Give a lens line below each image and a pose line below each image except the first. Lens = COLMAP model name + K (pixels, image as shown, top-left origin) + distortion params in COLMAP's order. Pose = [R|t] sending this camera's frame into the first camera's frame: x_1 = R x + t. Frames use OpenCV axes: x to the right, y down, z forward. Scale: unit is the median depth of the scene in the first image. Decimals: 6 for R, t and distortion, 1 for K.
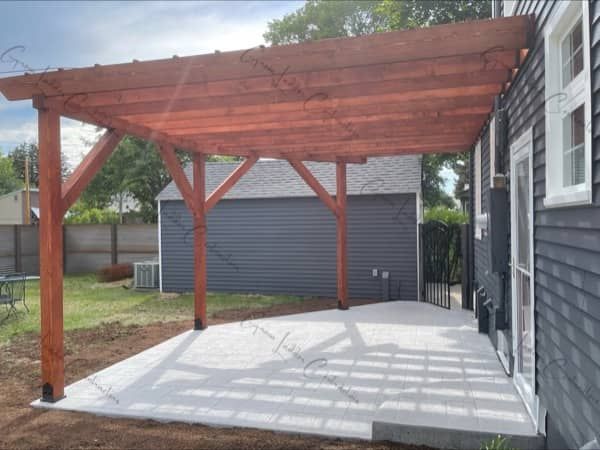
lens RADIAL K [[507.6, 0, 300.0], [0, 507.6, 225.0], [0, 0, 1]] dist [-0.002334, -0.002303]
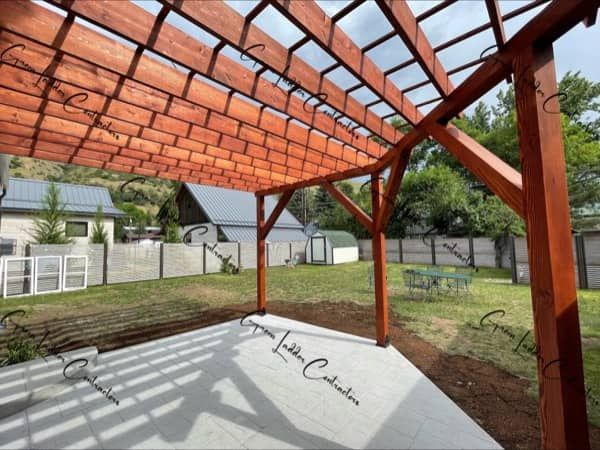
lens RADIAL K [[238.7, 0, 299.1], [0, 238.7, 224.7], [0, 0, 1]] dist [-0.001262, -0.000151]
pose [[-0.420530, -0.052828, -0.905739, 0.481978], [0.011628, 0.997908, -0.063603, -0.027479], [0.907204, -0.037278, -0.419036, 1.499486]]
